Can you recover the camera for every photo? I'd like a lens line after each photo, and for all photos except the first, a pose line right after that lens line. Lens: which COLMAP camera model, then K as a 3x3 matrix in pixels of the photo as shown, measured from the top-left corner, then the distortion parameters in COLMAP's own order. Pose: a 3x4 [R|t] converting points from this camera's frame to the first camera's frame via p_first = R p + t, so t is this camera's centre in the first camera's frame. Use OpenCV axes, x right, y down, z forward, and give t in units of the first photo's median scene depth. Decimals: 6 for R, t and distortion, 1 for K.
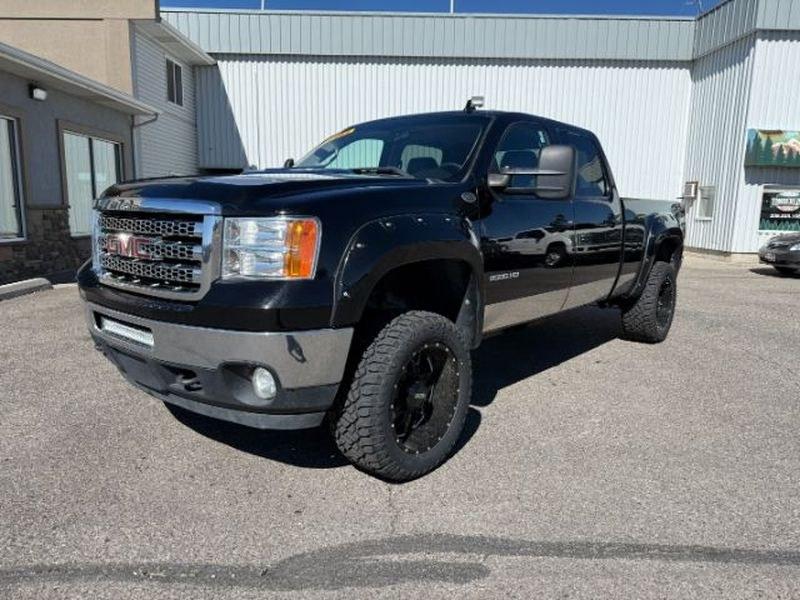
lens RADIAL K [[555.1, 0, 399.1], [0, 555.1, 304.8], [0, 0, 1]] dist [-0.002313, -0.002655]
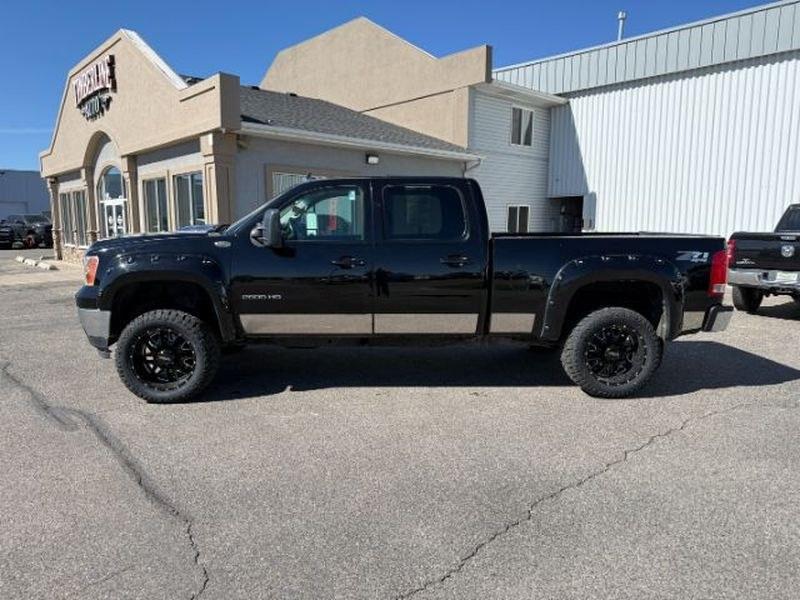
lens RADIAL K [[555.1, 0, 399.1], [0, 555.1, 304.8], [0, 0, 1]] dist [-0.002313, -0.002655]
pose [[0.674727, 0.088162, -0.732783, 0.316231], [-0.115182, 0.993253, 0.013444, -0.019598], [0.729025, 0.075333, 0.680329, 0.057899]]
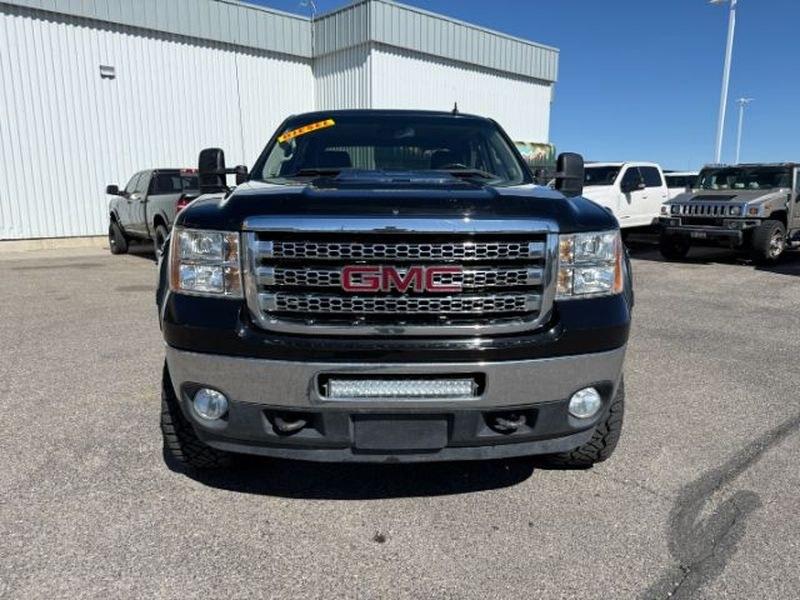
lens RADIAL K [[567.3, 0, 397.4], [0, 567.3, 298.6], [0, 0, 1]] dist [-0.002646, -0.003962]
pose [[0.750622, -0.134659, 0.646865, -0.165094], [0.124839, 0.990282, 0.061285, -0.020758], [-0.648832, 0.034752, 0.760138, 0.066306]]
